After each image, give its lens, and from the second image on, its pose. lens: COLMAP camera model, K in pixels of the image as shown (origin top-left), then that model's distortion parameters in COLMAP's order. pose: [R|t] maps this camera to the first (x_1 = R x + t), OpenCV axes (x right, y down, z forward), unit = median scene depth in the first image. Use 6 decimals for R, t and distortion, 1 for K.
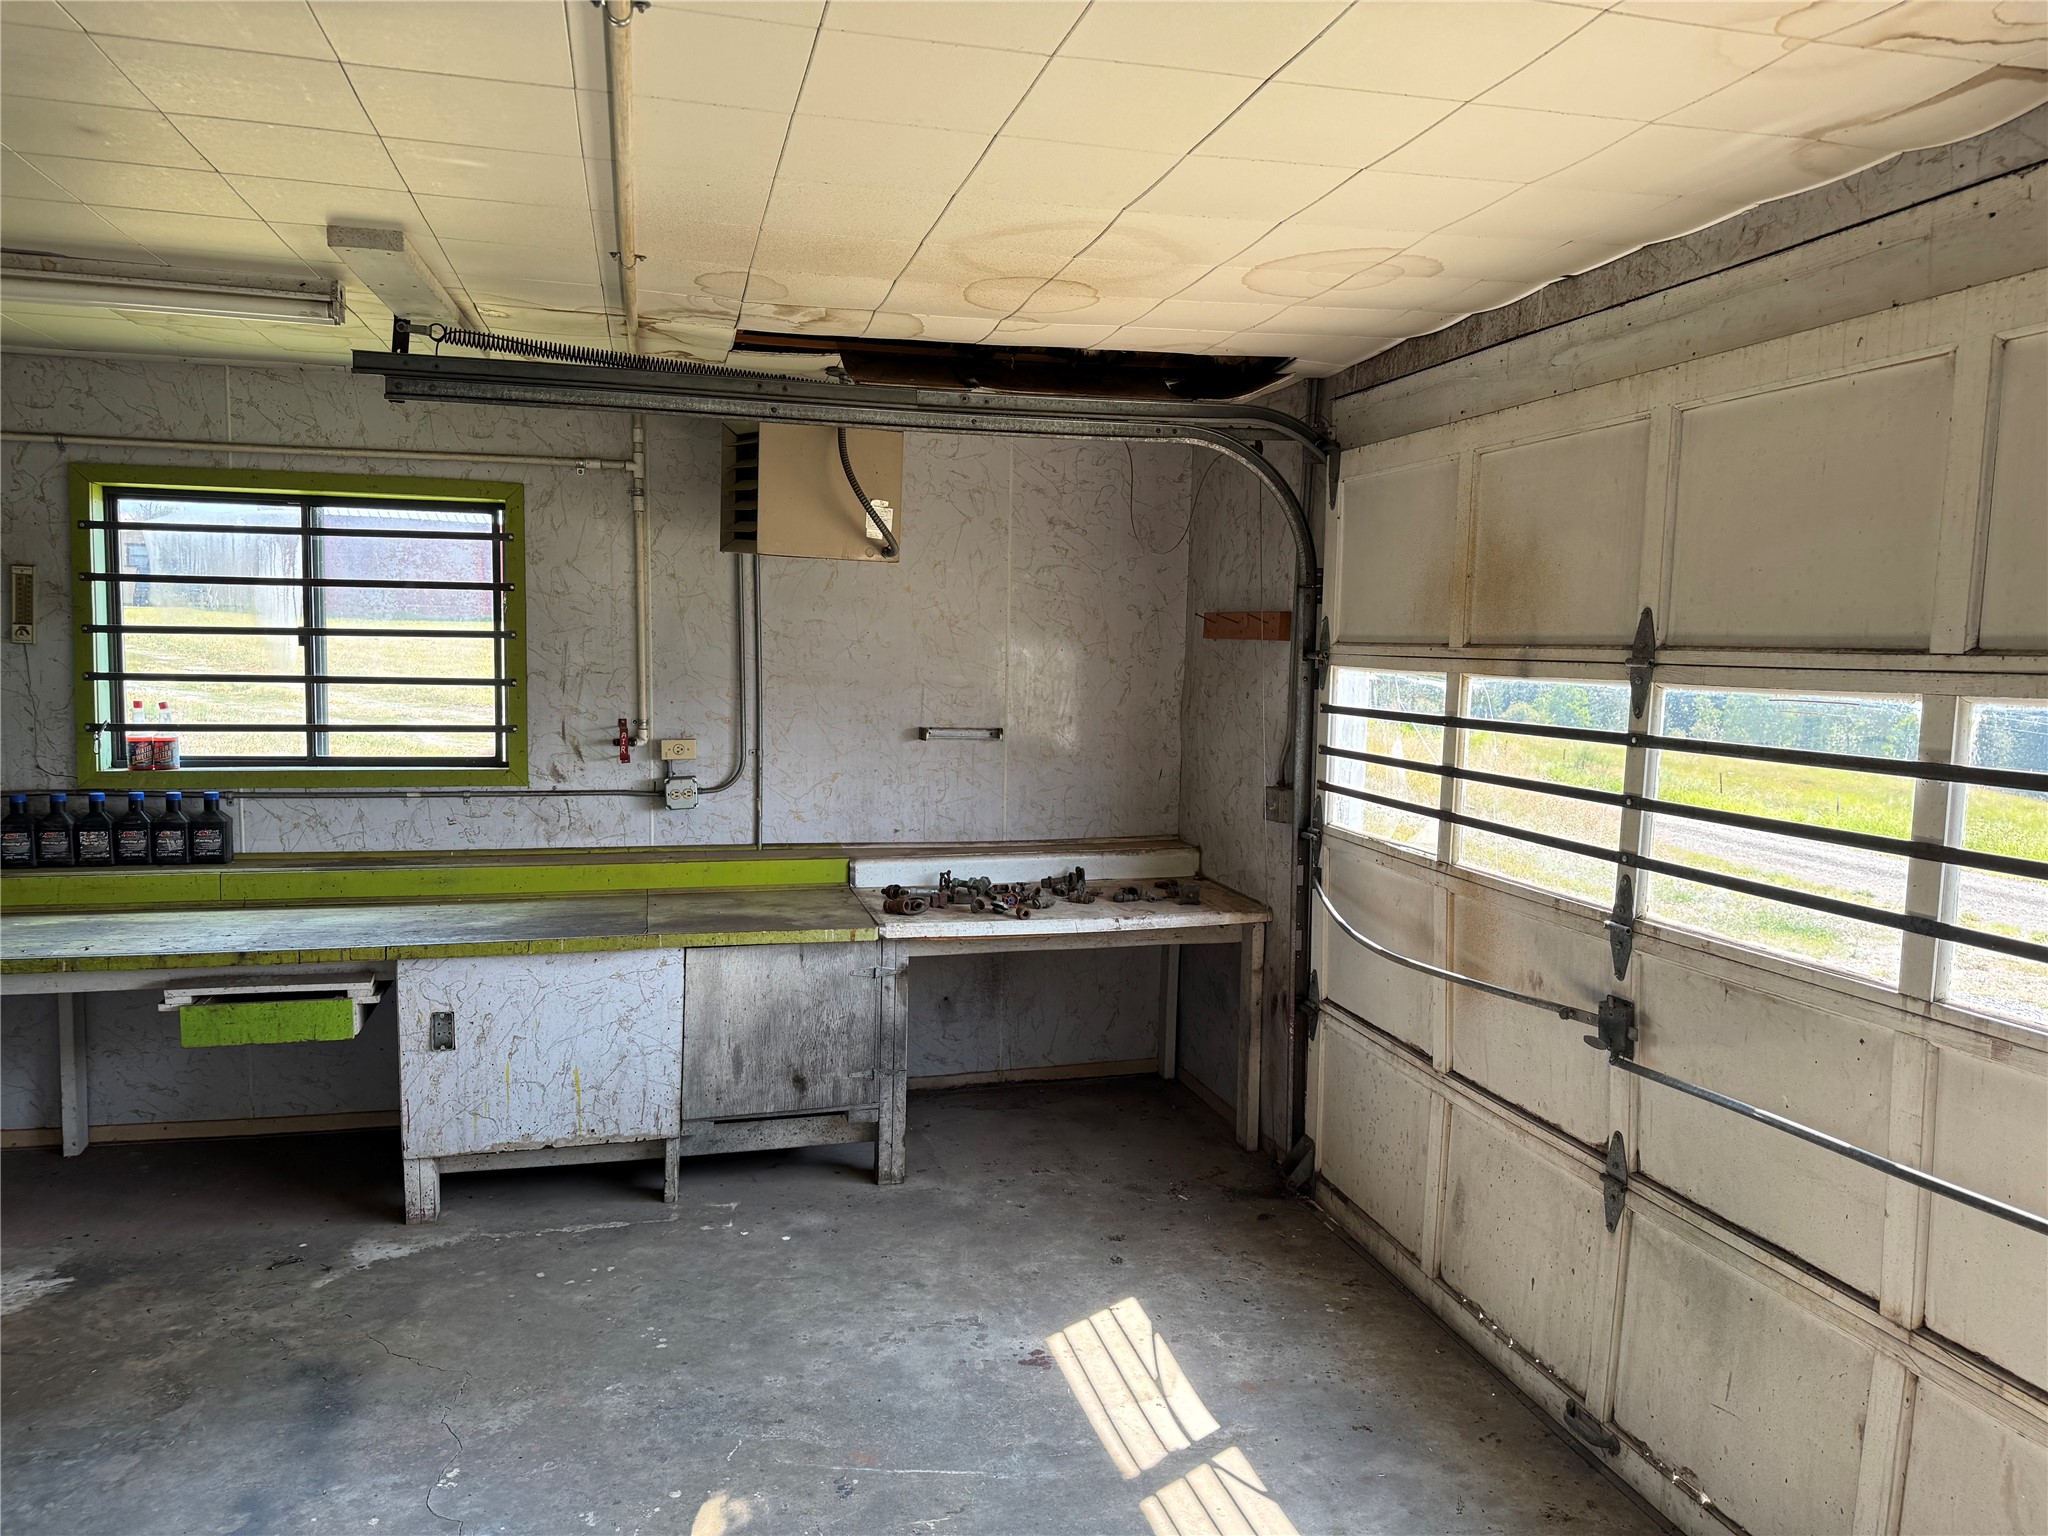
lens RADIAL K [[1443.4, 0, 1025.9], [0, 1443.4, 790.3], [0, 0, 1]] dist [-0.002191, -0.003086]
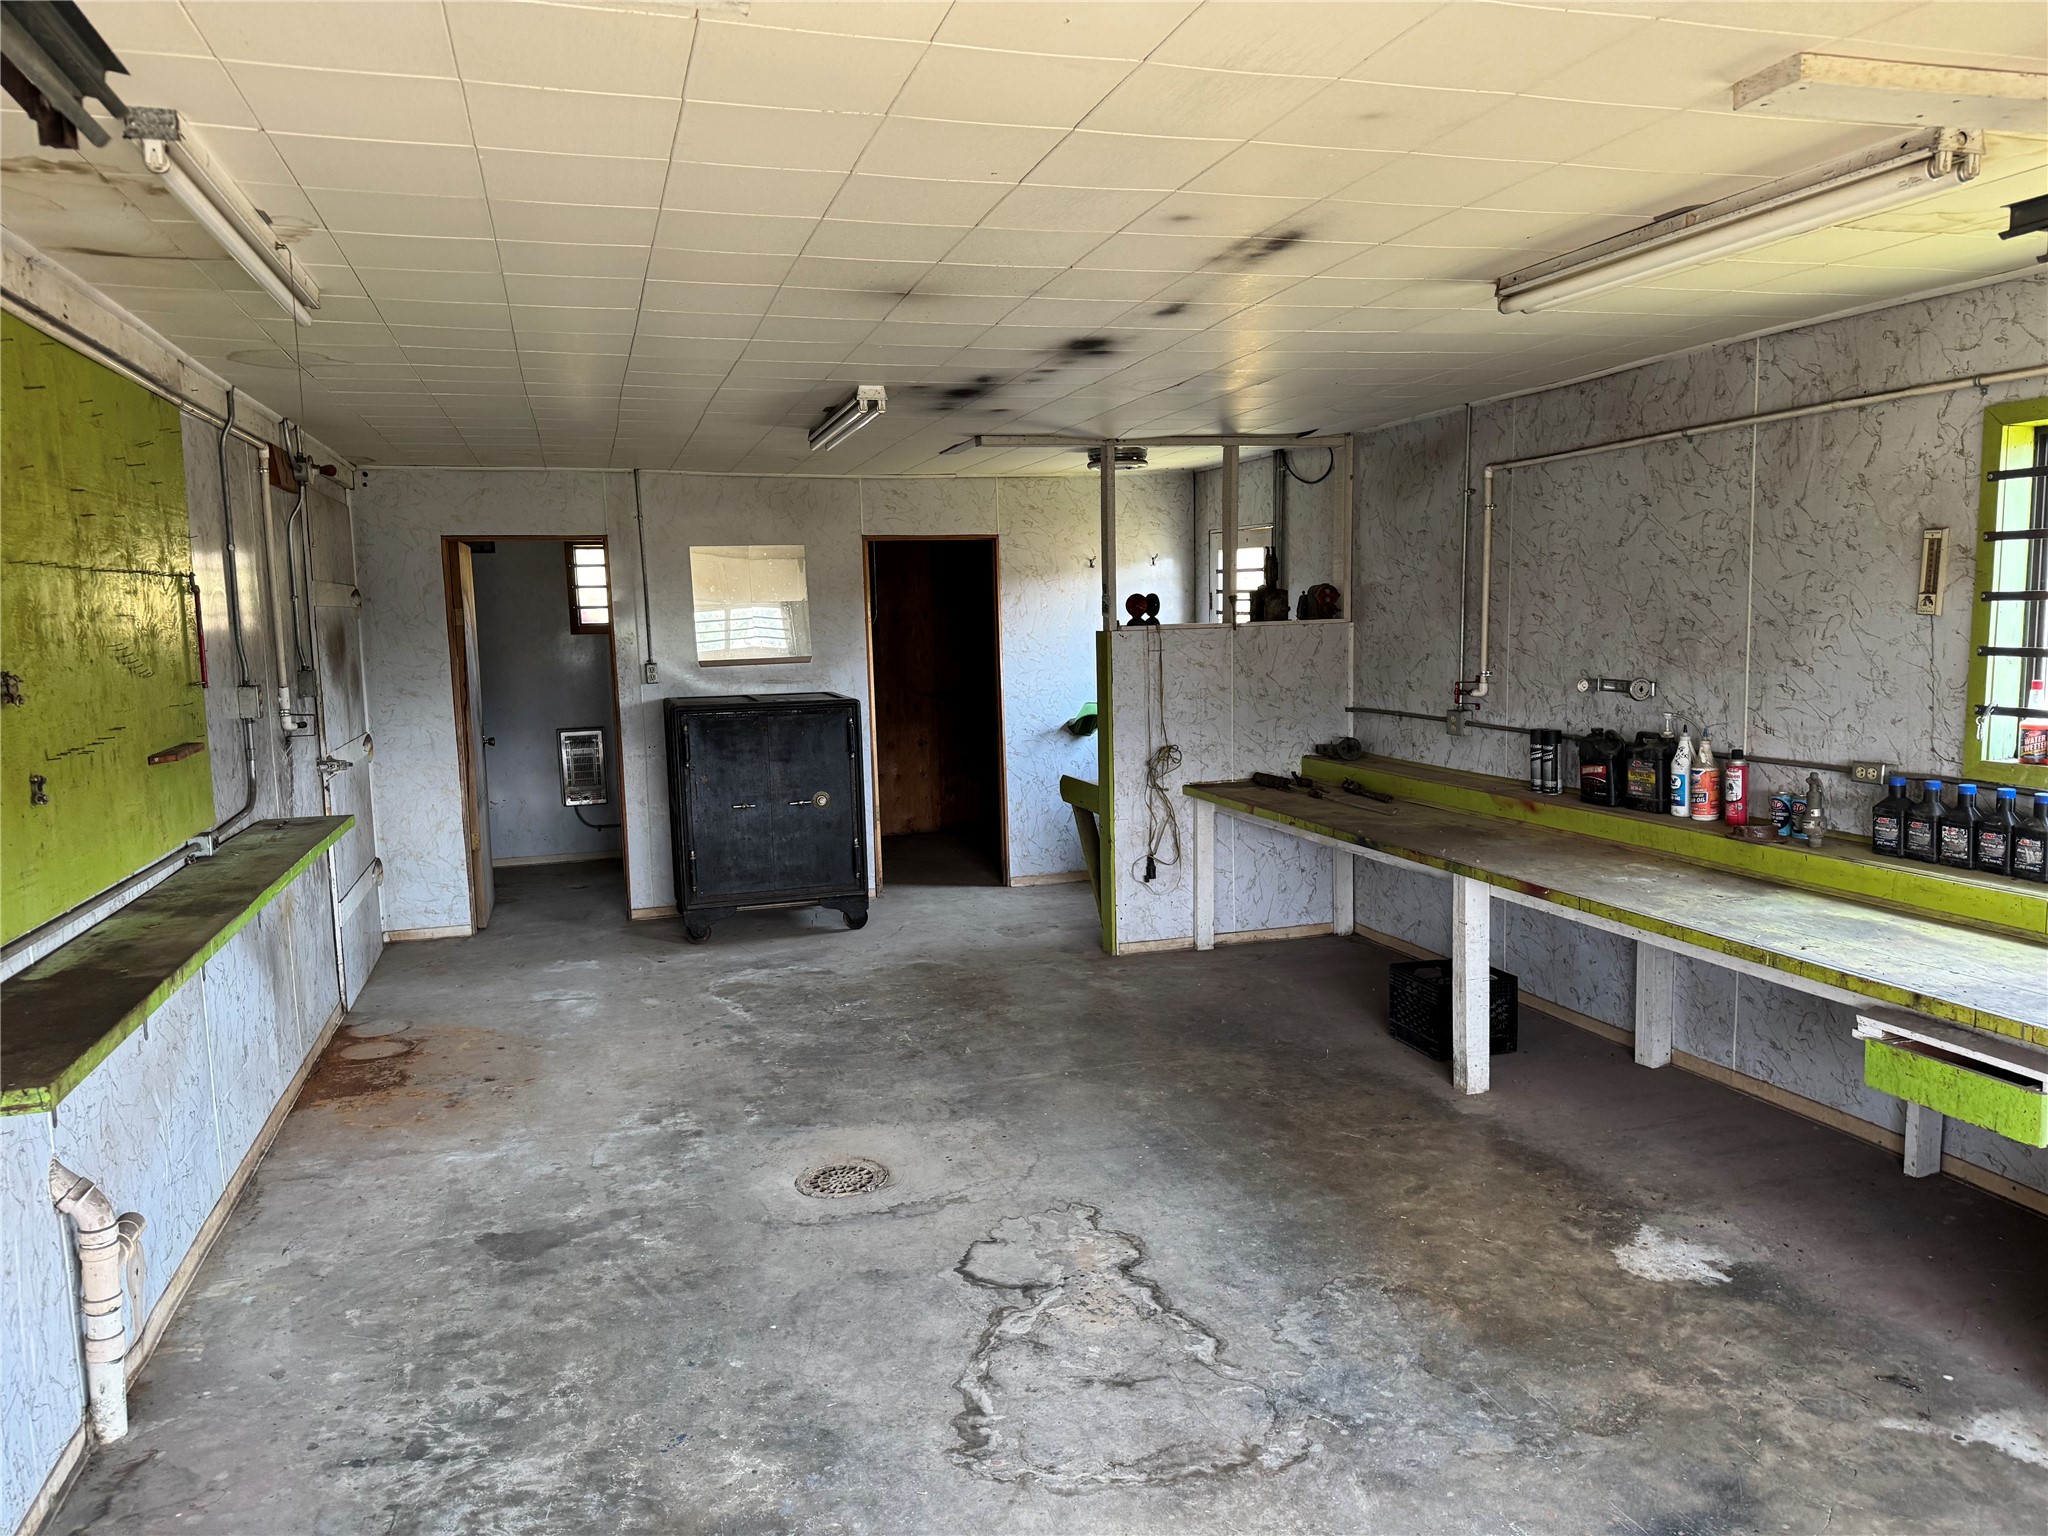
lens RADIAL K [[1443.4, 0, 1025.9], [0, 1443.4, 790.3], [0, 0, 1]] dist [-0.002191, -0.003086]
pose [[0.041865, 0.107475, -0.993326, 0.205140], [-0.079678, 0.991390, 0.103907, -0.040870], [0.995941, 0.074796, 0.050068, 0.393349]]
